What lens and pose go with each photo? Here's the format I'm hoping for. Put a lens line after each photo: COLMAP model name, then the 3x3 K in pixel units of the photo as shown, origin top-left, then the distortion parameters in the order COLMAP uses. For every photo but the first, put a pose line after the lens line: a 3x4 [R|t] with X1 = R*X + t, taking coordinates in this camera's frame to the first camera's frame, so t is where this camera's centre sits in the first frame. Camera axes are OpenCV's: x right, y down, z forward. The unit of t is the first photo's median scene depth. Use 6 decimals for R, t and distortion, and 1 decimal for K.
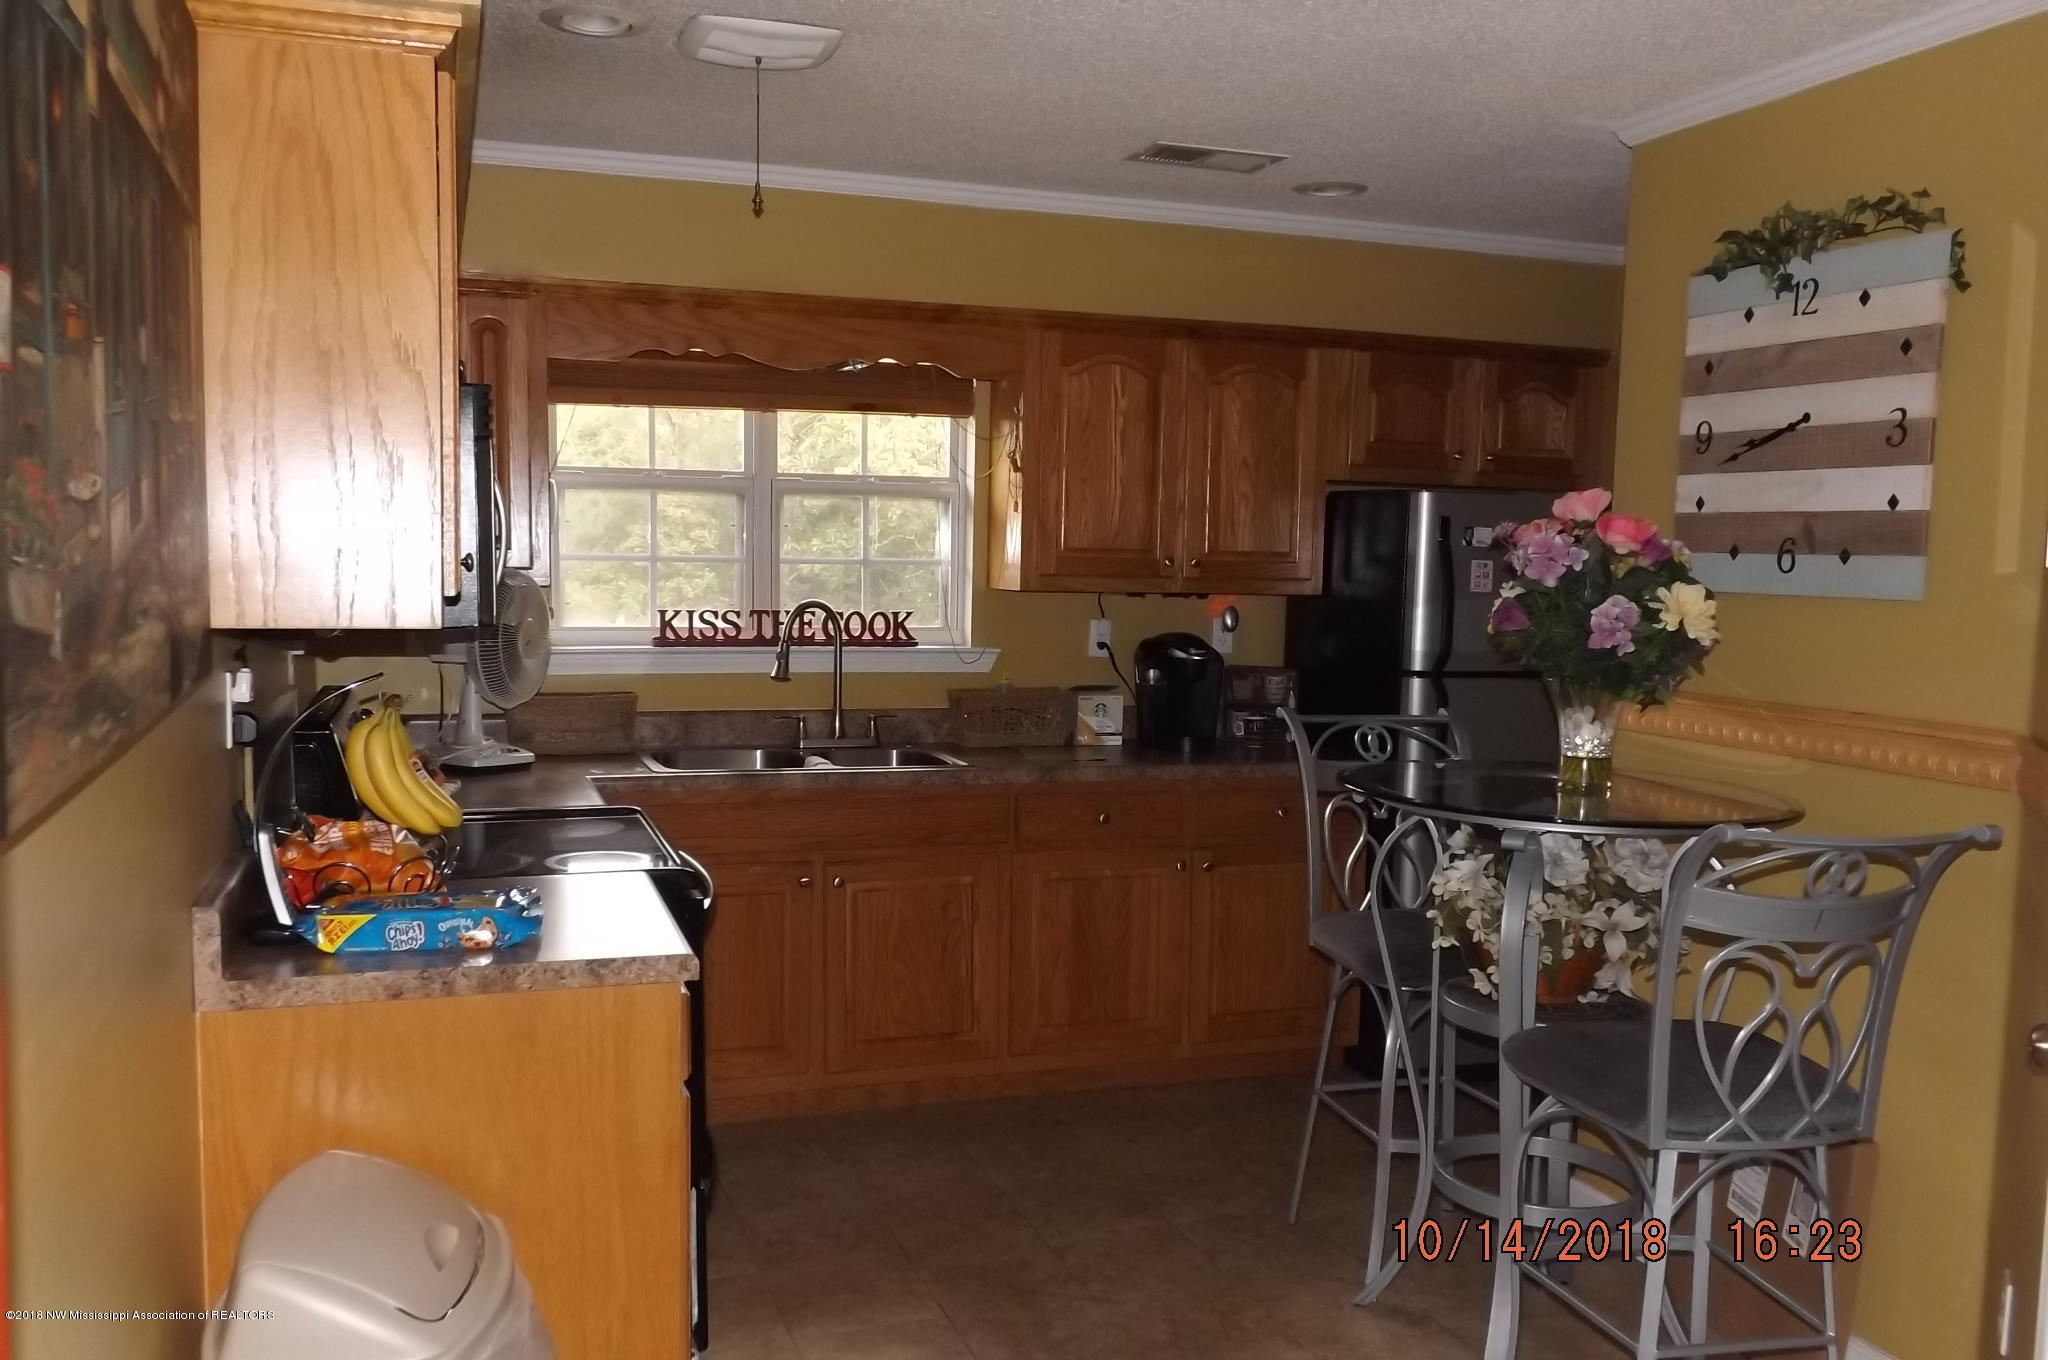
lens RADIAL K [[1726.7, 0, 989.2], [0, 1726.7, 769.2], [0, 0, 1]] dist [0.039266, -0.055075]
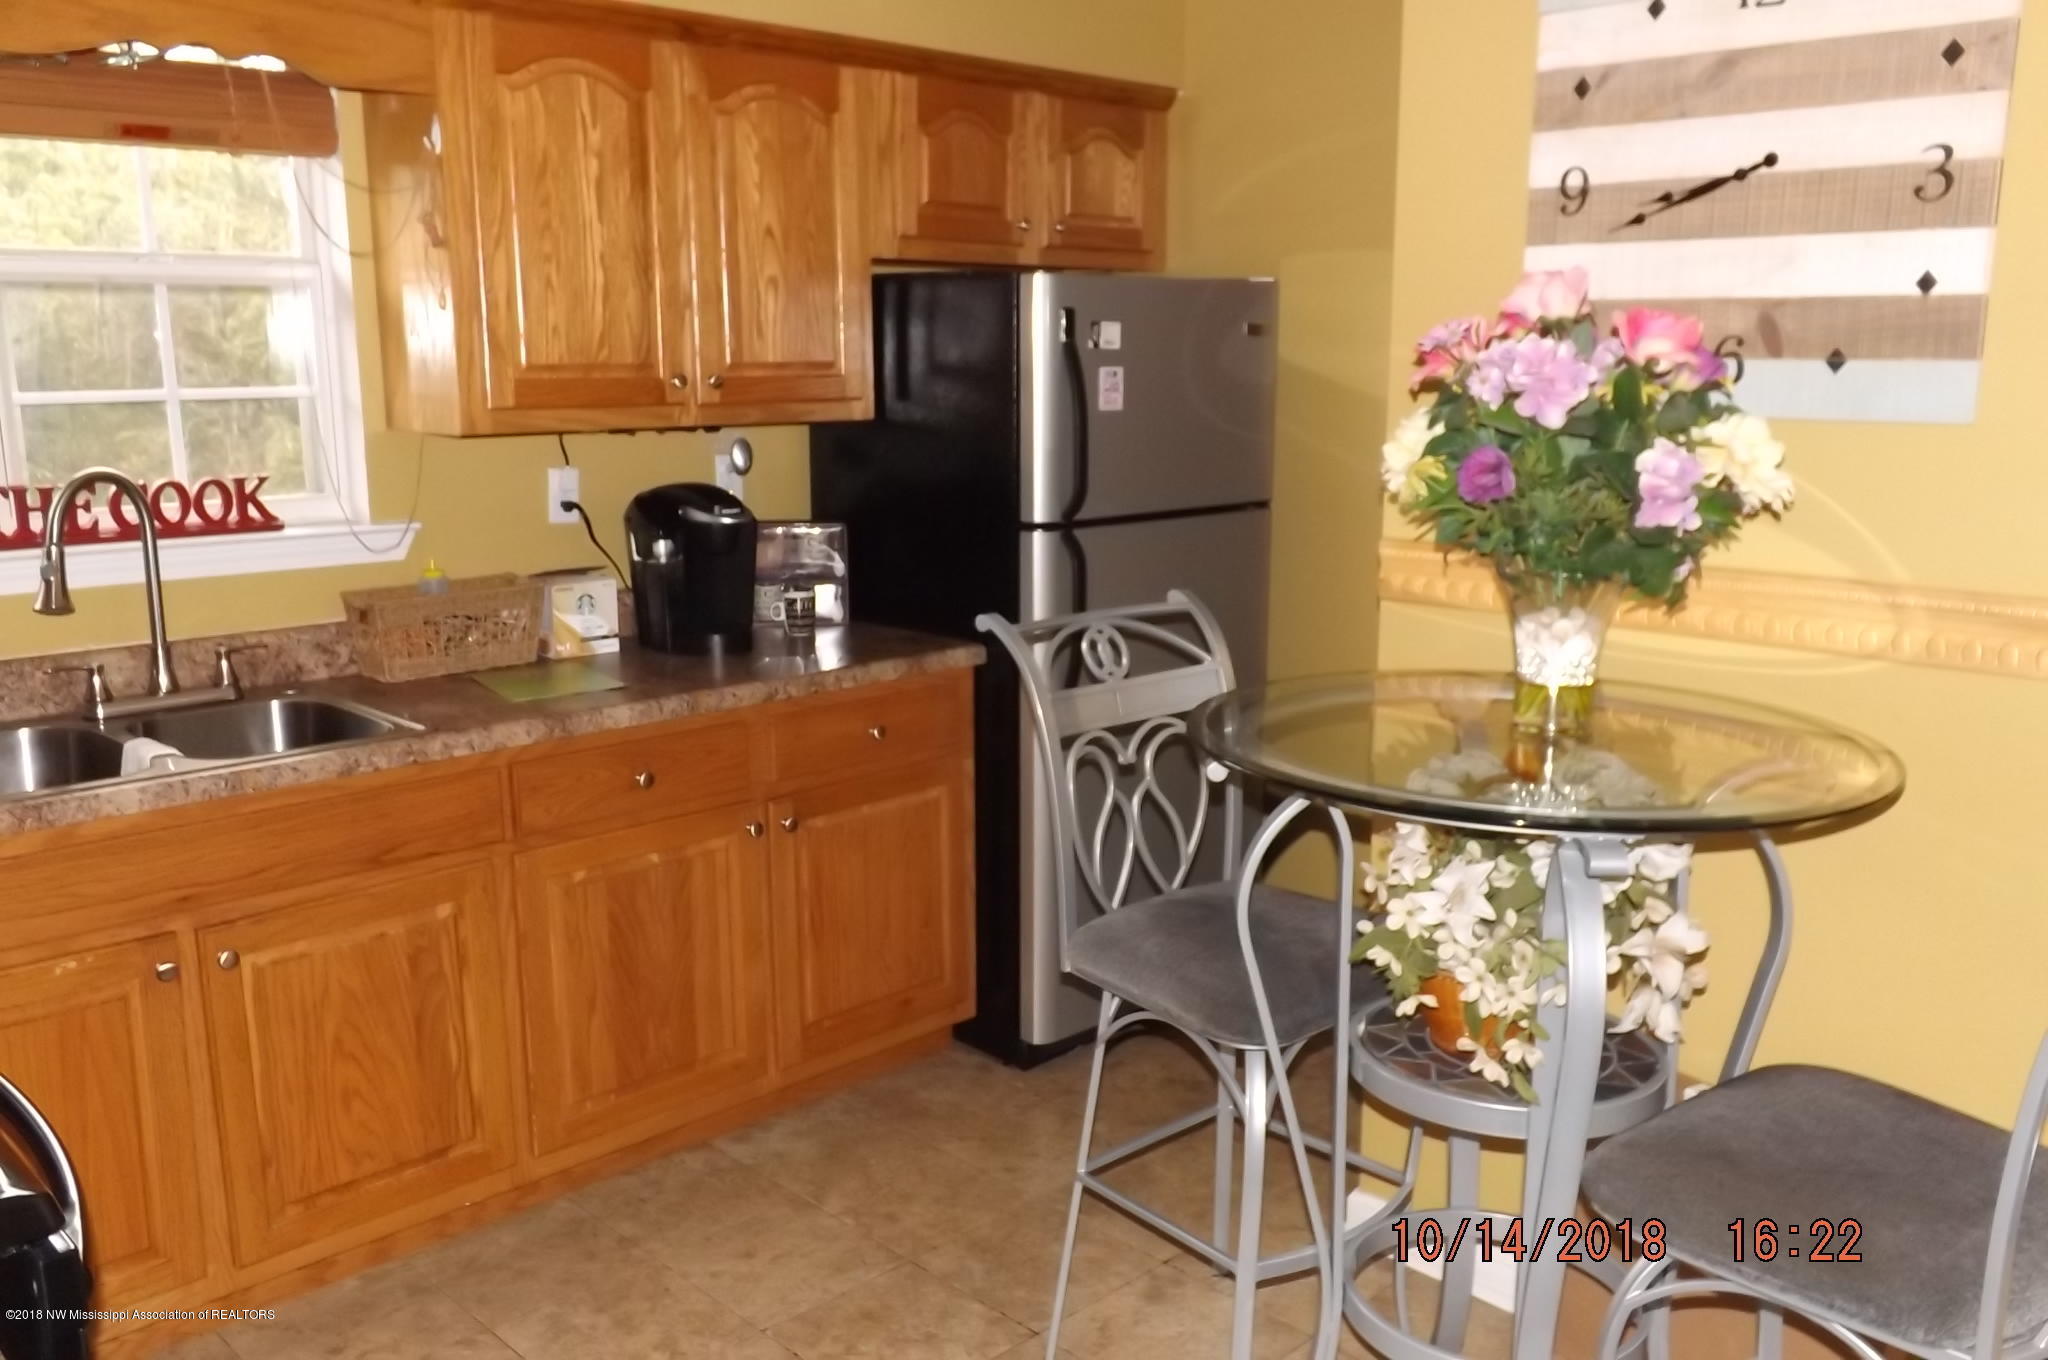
lens RADIAL K [[1726.7, 0, 1014.7], [0, 1726.7, 698.6], [0, 0, 1]] dist [0.039266, -0.055075]
pose [[0.900062, -0.111978, 0.421128, -0.079666], [0.077314, 0.992123, 0.098563, -0.055377], [-0.428848, -0.056154, 0.901630, 0.337601]]
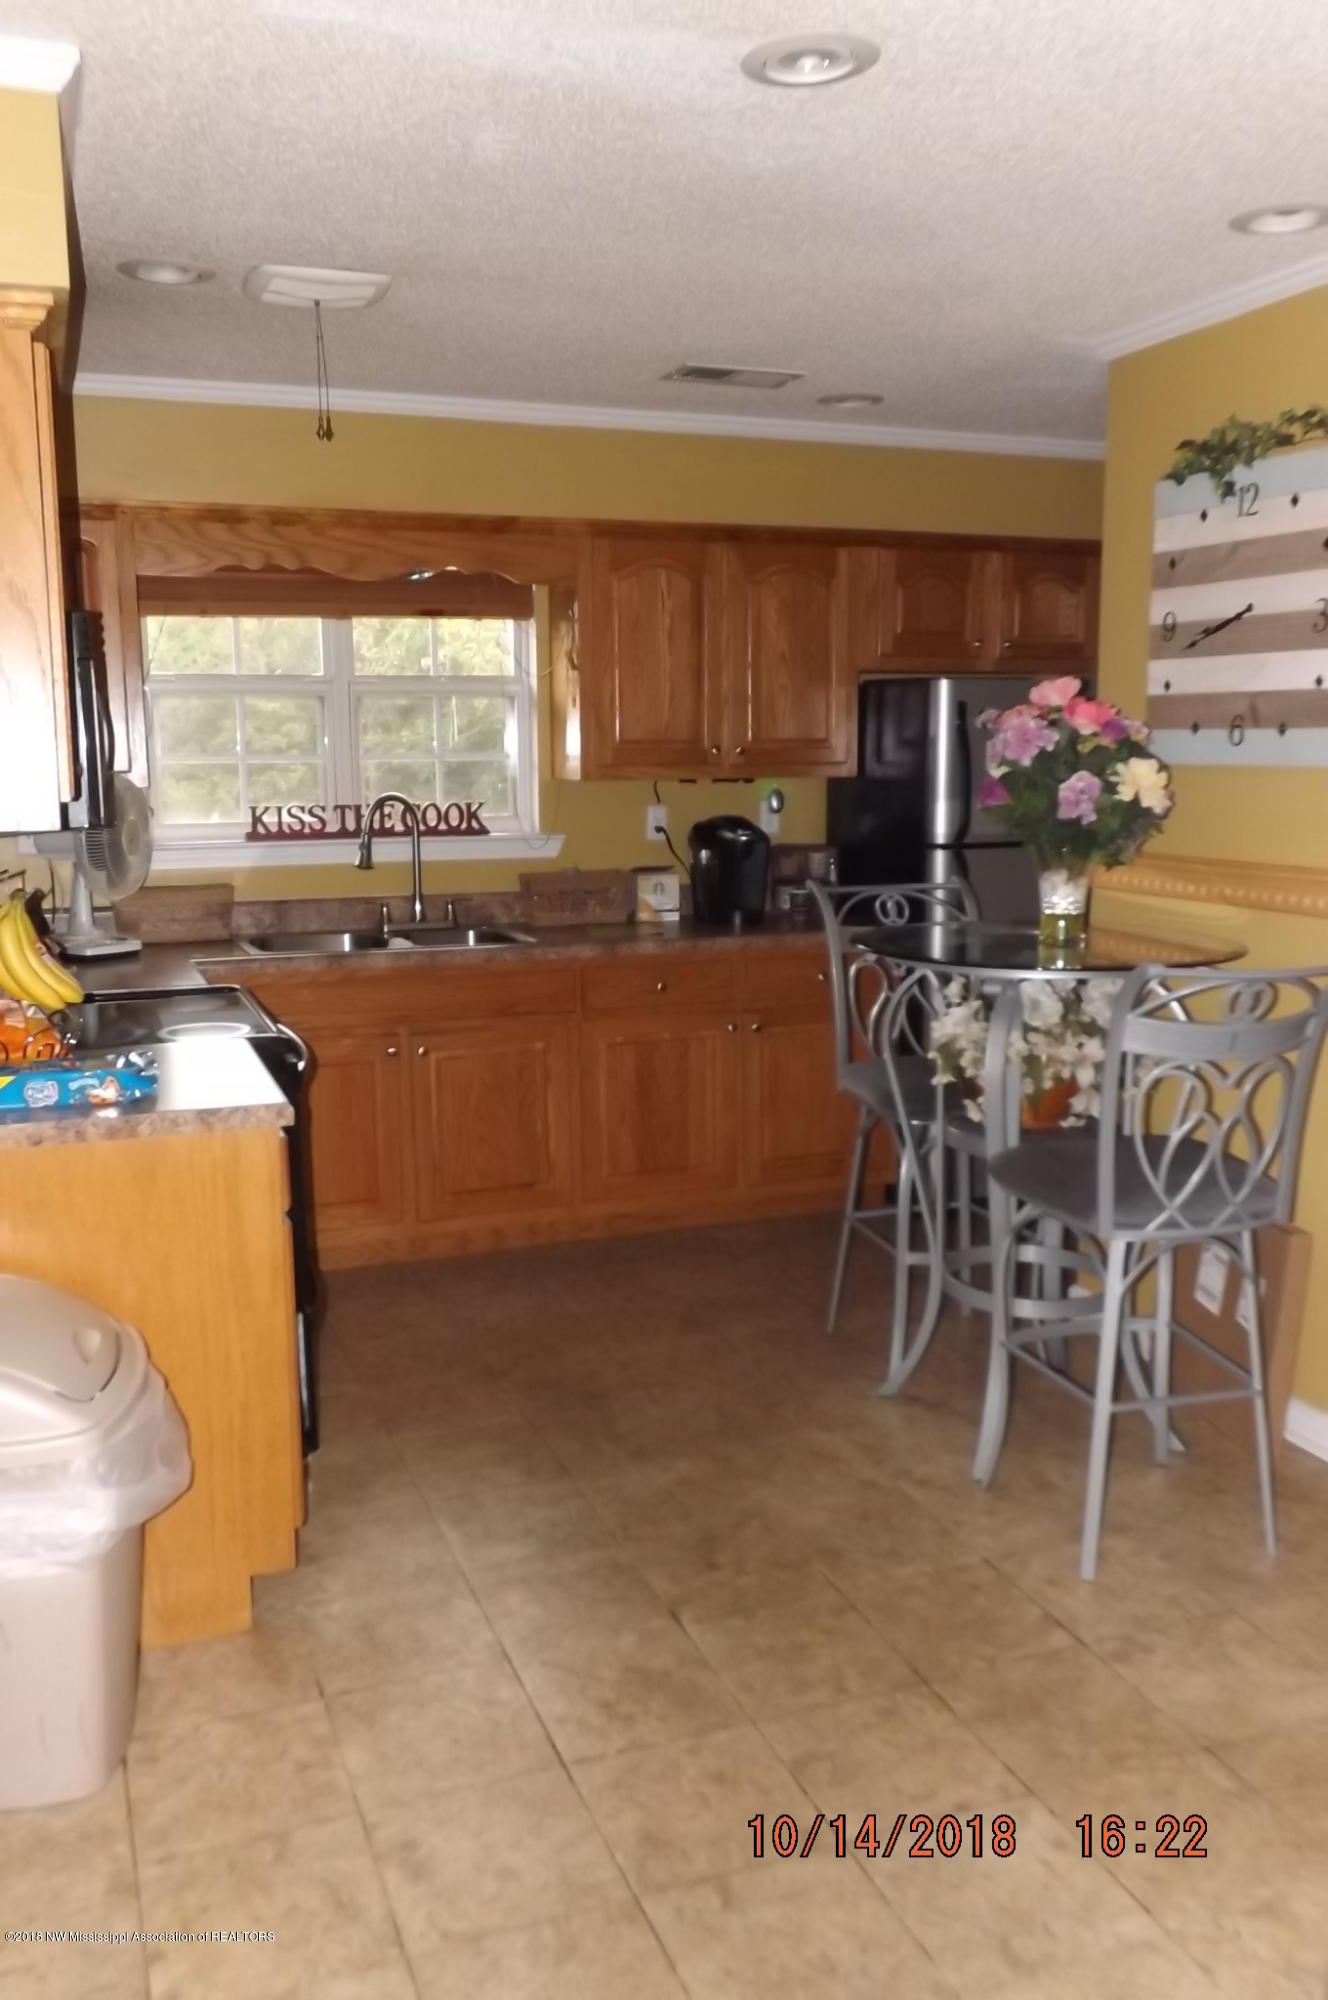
lens RADIAL K [[1686.2, 0, 610.5], [0, 1686.2, 1060.0], [0, 0, 1]] dist [0.039266, -0.055075]
pose [[0.999430, -0.031084, 0.013136, 0.018007], [0.030219, 0.997644, 0.061591, 0.007875], [-0.015020, -0.061159, 0.998015, -0.079116]]
